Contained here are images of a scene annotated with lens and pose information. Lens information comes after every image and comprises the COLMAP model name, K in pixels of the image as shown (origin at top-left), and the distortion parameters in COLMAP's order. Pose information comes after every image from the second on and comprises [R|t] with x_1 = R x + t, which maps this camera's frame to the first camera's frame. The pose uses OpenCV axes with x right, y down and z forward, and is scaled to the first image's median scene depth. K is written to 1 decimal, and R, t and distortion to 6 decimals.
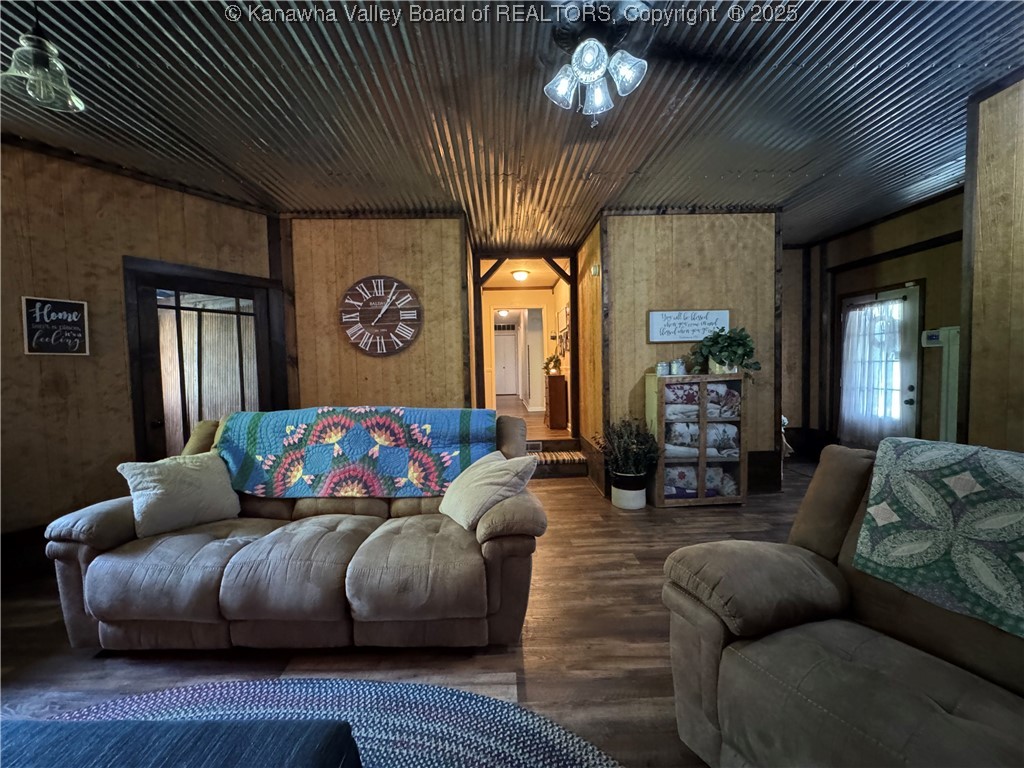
lens RADIAL K [[409.5, 0, 510.8], [0, 409.5, 383.0], [0, 0, 1]] dist [-0.003192, 0.000290]
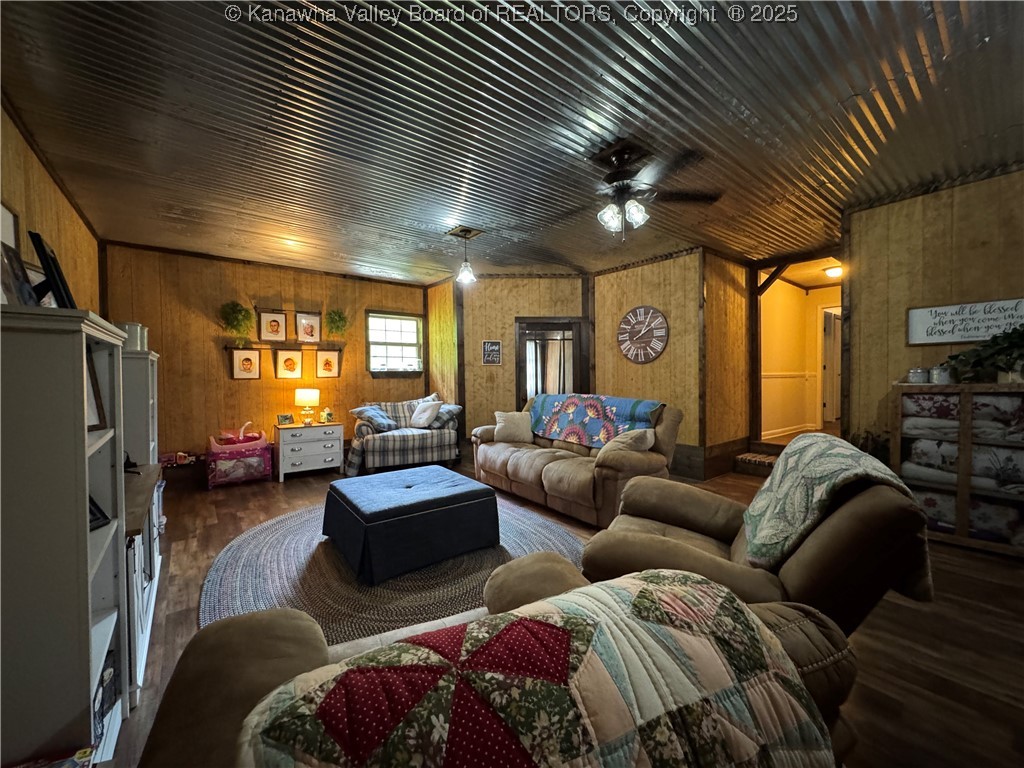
lens RADIAL K [[409.5, 0, 513.0], [0, 409.5, 381.4], [0, 0, 1]] dist [-0.003192, 0.000290]
pose [[0.598767, 0.028001, -0.800434, 0.559420], [-0.035786, 0.999326, 0.008189, 0.000237], [0.800124, 0.023740, 0.599365, -0.193540]]
